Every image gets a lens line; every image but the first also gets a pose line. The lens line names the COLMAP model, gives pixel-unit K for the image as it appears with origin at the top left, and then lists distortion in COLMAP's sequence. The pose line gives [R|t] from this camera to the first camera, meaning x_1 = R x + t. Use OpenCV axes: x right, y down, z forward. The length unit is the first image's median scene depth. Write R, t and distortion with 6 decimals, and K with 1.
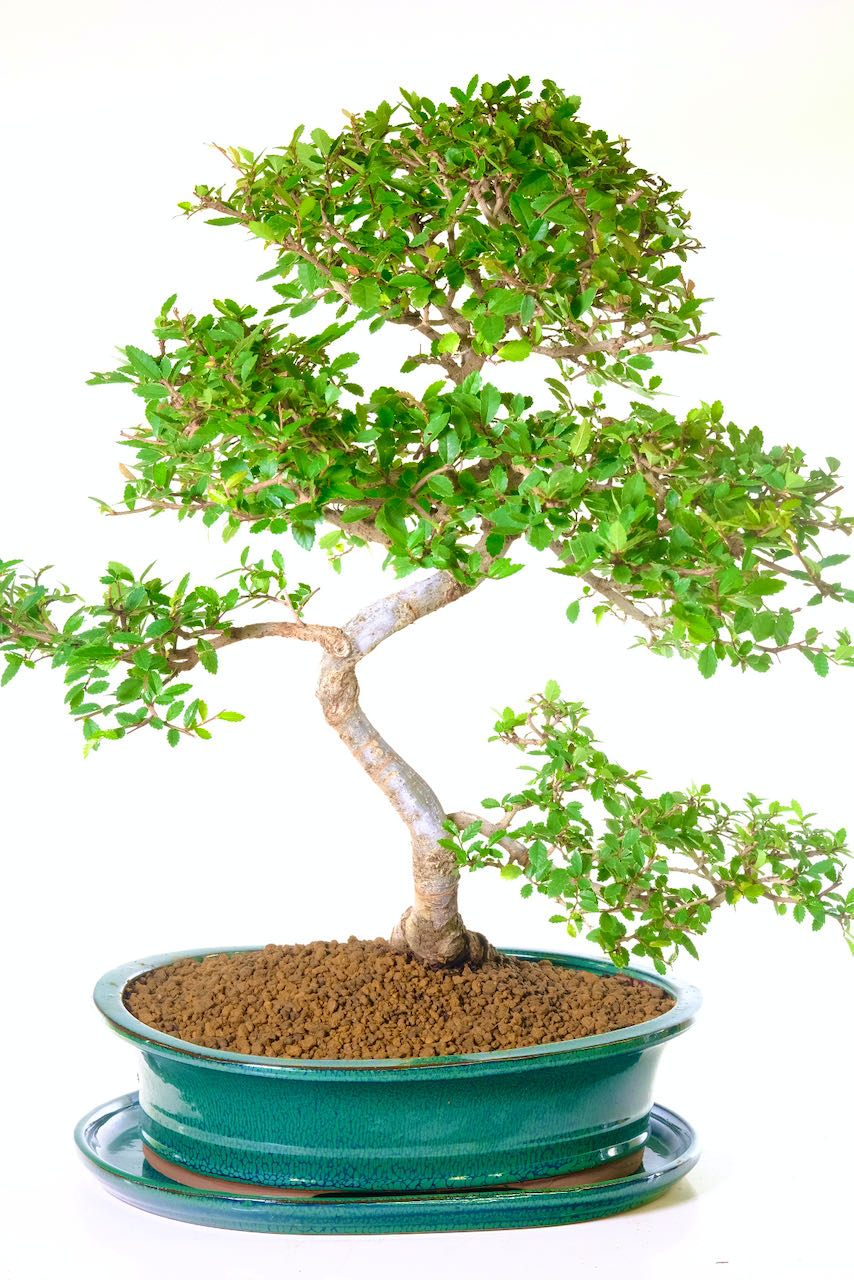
lens RADIAL K [[3319.4, 0, 427.6], [0, 3319.4, 640.5], [0, 0, 1]] dist [-0.049430, 0.000000]
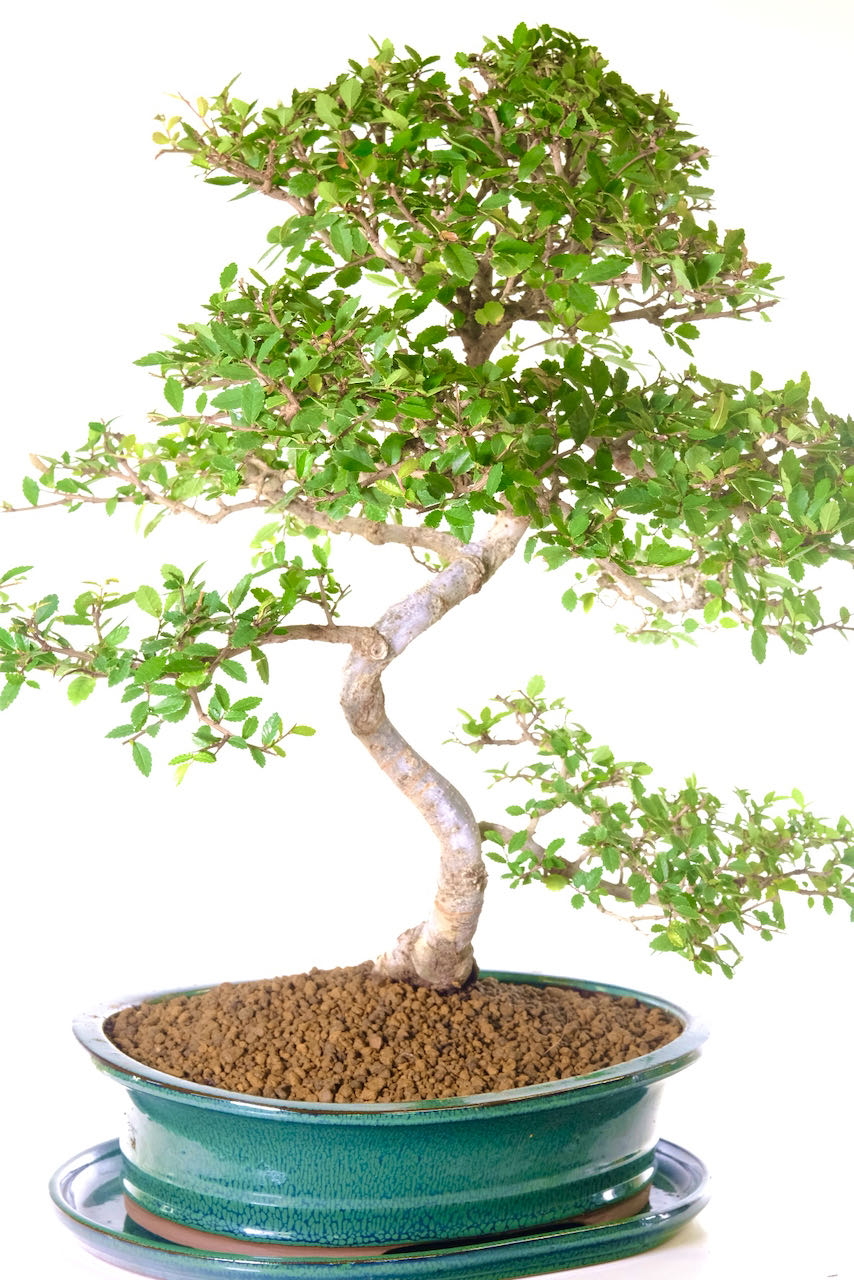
lens RADIAL K [[3470.5, 0, 427.1], [0, 3470.5, 638.7], [0, 0, 1]] dist [-0.126128, 0.000000]
pose [[0.935167, -0.042709, 0.351624, -0.349389], [0.041384, 0.999080, 0.011286, -0.010938], [-0.351782, 0.003997, 0.936073, 0.105897]]
